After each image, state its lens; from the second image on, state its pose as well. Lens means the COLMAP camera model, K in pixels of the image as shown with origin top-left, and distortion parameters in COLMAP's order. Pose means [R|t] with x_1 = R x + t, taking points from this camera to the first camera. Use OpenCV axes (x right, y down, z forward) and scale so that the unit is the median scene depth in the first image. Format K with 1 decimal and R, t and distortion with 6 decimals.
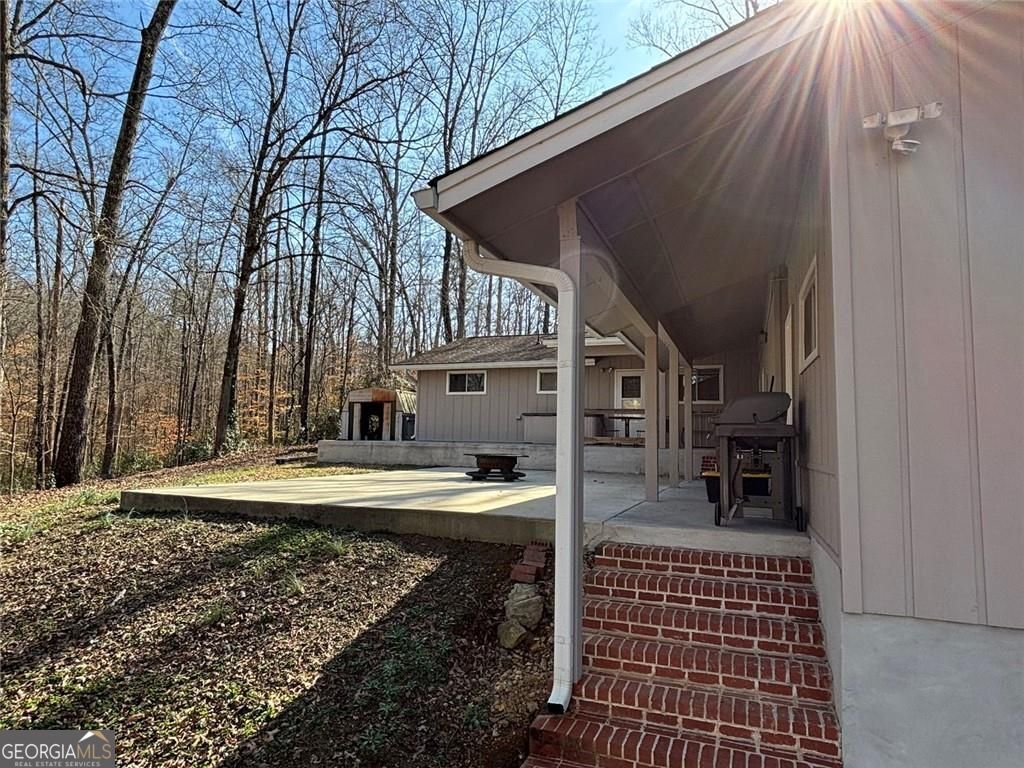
lens RADIAL K [[597.4, 0, 512.0], [0, 597.4, 384.0], [0, 0, 1]] dist [-0.001877, -0.001887]
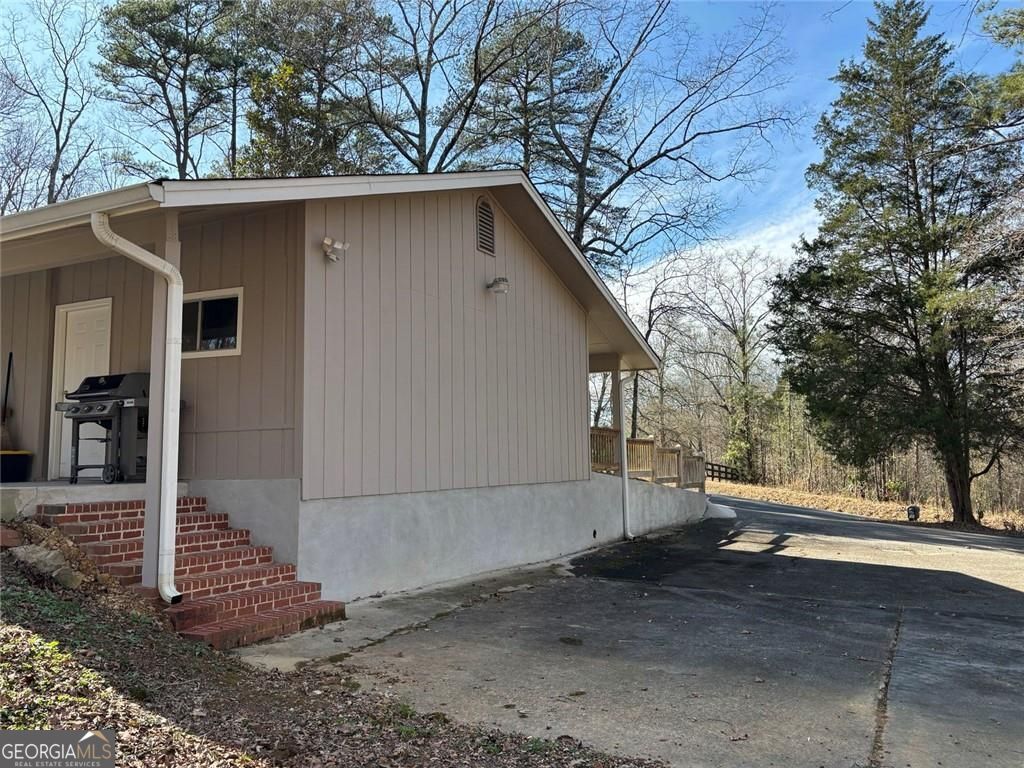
lens RADIAL K [[810.1, 0, 512.0], [0, 810.1, 384.0], [0, 0, 1]] dist [0.000247, 0.000536]
pose [[0.100370, 0.081552, 0.991602, -1.038310], [-0.078929, 0.994147, -0.073772, 0.089168], [-0.991815, -0.070862, 0.106219, 0.068599]]
